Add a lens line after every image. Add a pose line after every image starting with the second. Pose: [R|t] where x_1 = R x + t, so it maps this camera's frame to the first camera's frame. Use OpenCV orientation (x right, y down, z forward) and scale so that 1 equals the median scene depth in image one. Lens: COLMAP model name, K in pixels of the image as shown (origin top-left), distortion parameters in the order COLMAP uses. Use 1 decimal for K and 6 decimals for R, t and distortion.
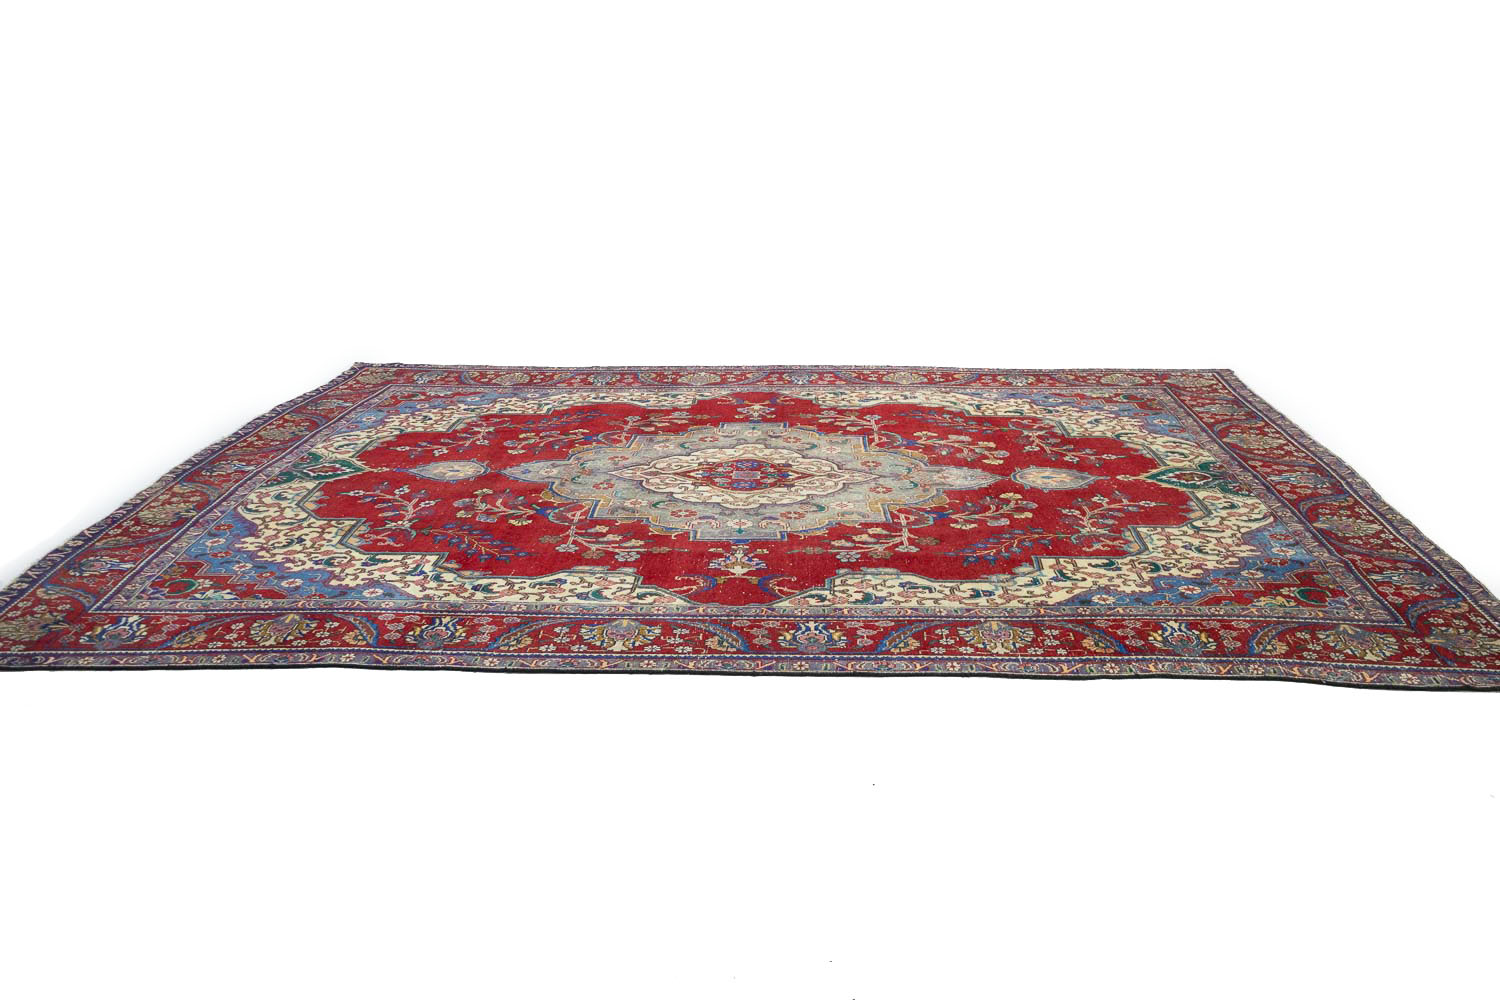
lens RADIAL K [[1244.9, 0, 725.0], [0, 1244.9, 487.0], [0, 0, 1]] dist [-0.003244, 0.001531]
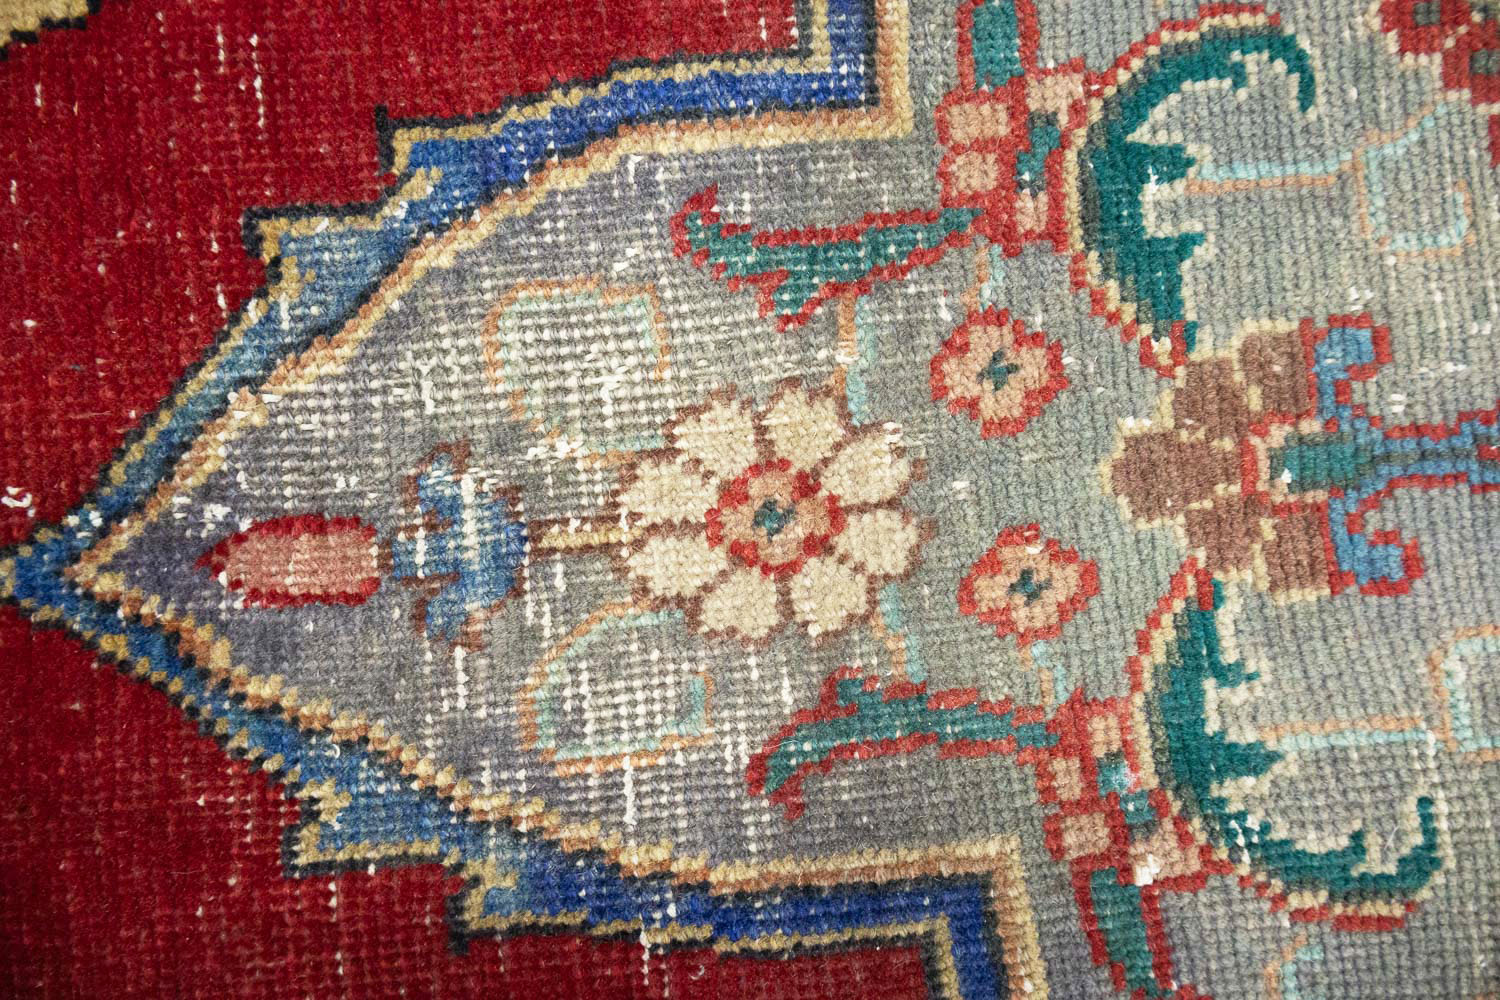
lens RADIAL K [[1244.9, 0, 751.0], [0, 1244.9, 499.5], [0, 0, 1]] dist [-0.003244, 0.001531]
pose [[-0.992138, 0.124757, -0.009911, 0.183334], [-0.048309, -0.308721, 0.949925, -0.088792], [0.115450, 0.942935, 0.312321, 1.001957]]
